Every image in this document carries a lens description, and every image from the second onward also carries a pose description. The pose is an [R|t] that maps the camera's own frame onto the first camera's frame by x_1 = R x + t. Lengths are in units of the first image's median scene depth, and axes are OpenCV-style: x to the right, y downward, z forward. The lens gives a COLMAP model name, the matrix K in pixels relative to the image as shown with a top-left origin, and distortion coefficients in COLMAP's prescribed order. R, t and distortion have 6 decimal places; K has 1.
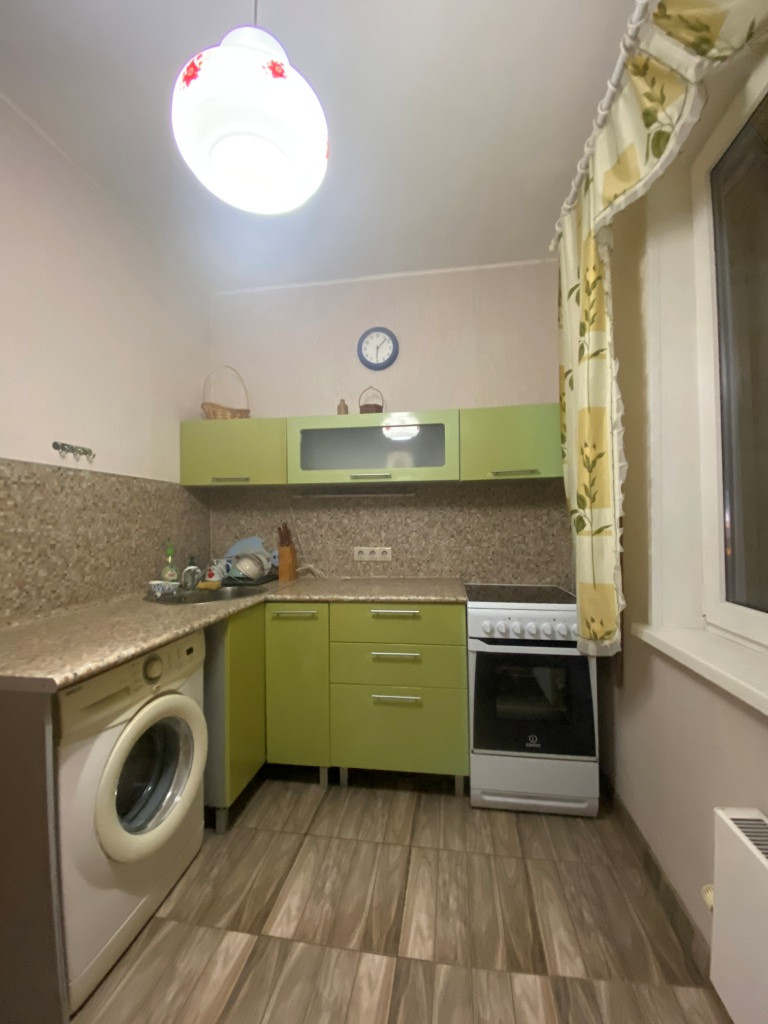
lens RADIAL K [[415.7, 0, 385.7], [0, 415.7, 514.3], [0, 0, 1]] dist [0.035378, -0.024652]
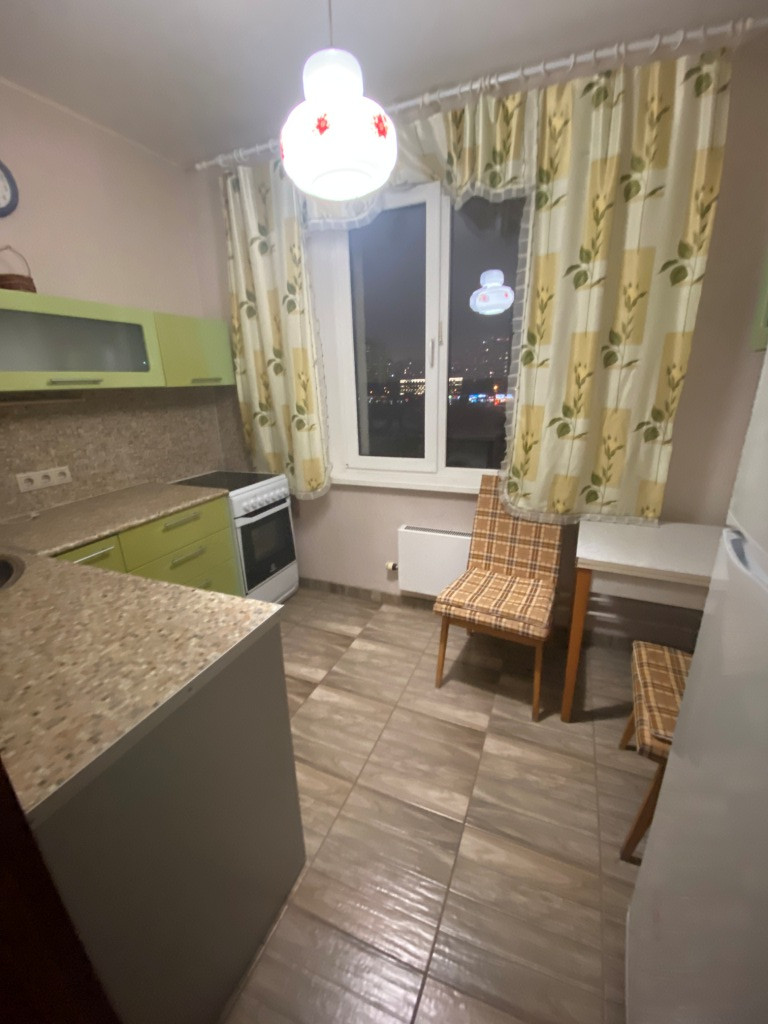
lens RADIAL K [[421.9, 0, 384.0], [0, 421.9, 512.0], [0, 0, 1]] dist [0.000712, 0.000119]
pose [[0.243929, -0.286840, 0.926402, -1.069756], [0.002350, 0.955430, 0.295209, -0.133818], [-0.969790, -0.069833, 0.233731, 0.284282]]
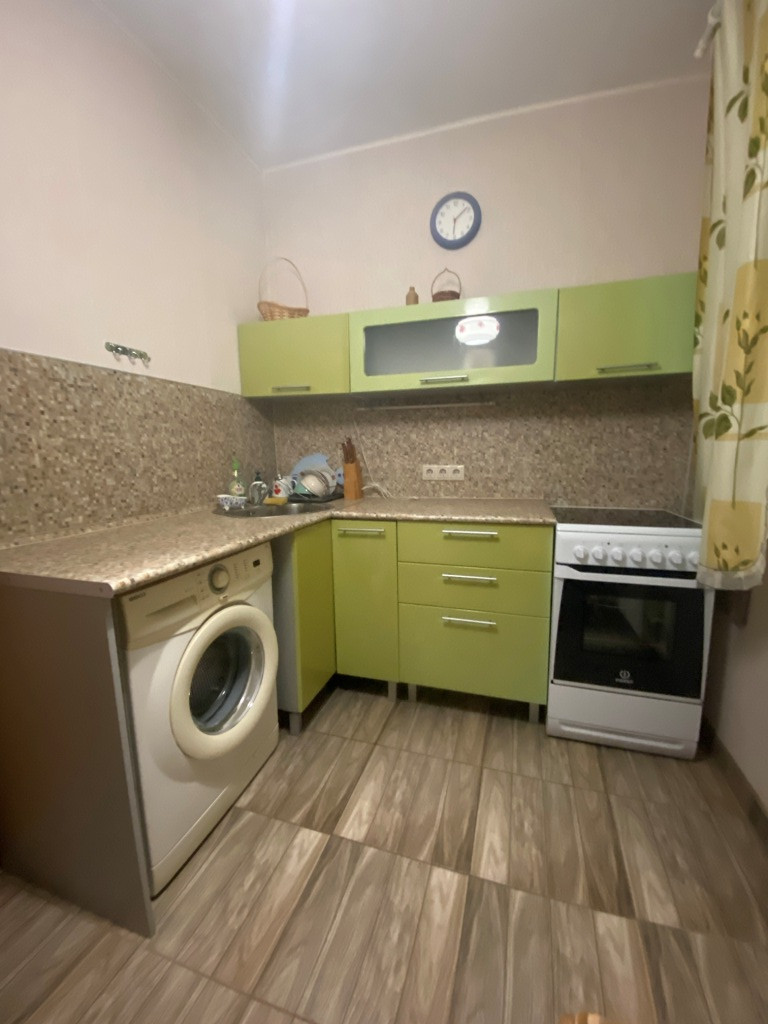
lens RADIAL K [[415.7, 0, 385.7], [0, 415.7, 514.3], [0, 0, 1]] dist [0.035378, -0.024652]
pose [[0.988052, 0.021647, -0.152592, -0.025264], [0.005030, 0.985030, 0.172308, 0.047267], [0.154037, -0.171017, 0.973153, 0.122814]]
